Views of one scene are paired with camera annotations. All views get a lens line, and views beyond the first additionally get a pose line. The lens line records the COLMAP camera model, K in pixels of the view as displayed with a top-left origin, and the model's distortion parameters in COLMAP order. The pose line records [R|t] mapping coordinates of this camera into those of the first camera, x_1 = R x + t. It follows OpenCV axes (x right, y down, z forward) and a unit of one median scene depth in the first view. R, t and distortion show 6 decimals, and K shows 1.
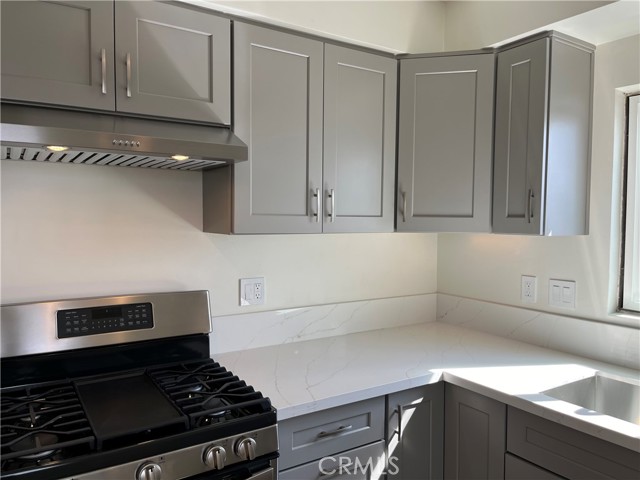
lens RADIAL K [[487.7, 0, 320.5], [0, 487.7, 241.9], [0, 0, 1]] dist [0.045735, -0.057399]
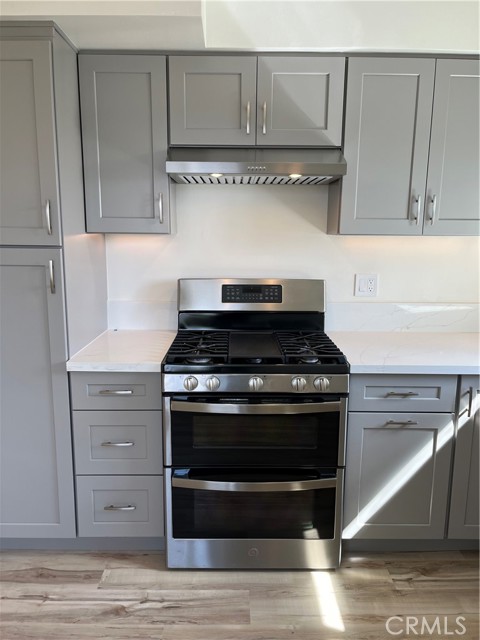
lens RADIAL K [[487.7, 0, 238.7], [0, 487.7, 320.5], [0, 0, 1]] dist [0.045735, -0.057399]
pose [[0.845165, 0.095620, -0.525884, 0.281595], [-0.028398, 0.990512, 0.134462, 0.040728], [0.533751, -0.098709, 0.839861, -0.227221]]
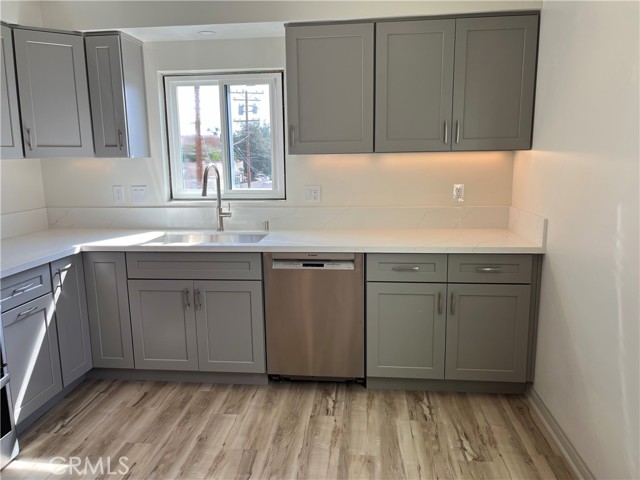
lens RADIAL K [[487.7, 0, 314.6], [0, 487.7, 237.2], [0, 0, 1]] dist [0.045735, -0.057399]
pose [[0.635277, -0.145118, 0.758528, -0.480799], [0.055981, 0.988256, 0.142183, 0.055949], [-0.770253, -0.047862, 0.635940, -0.600361]]
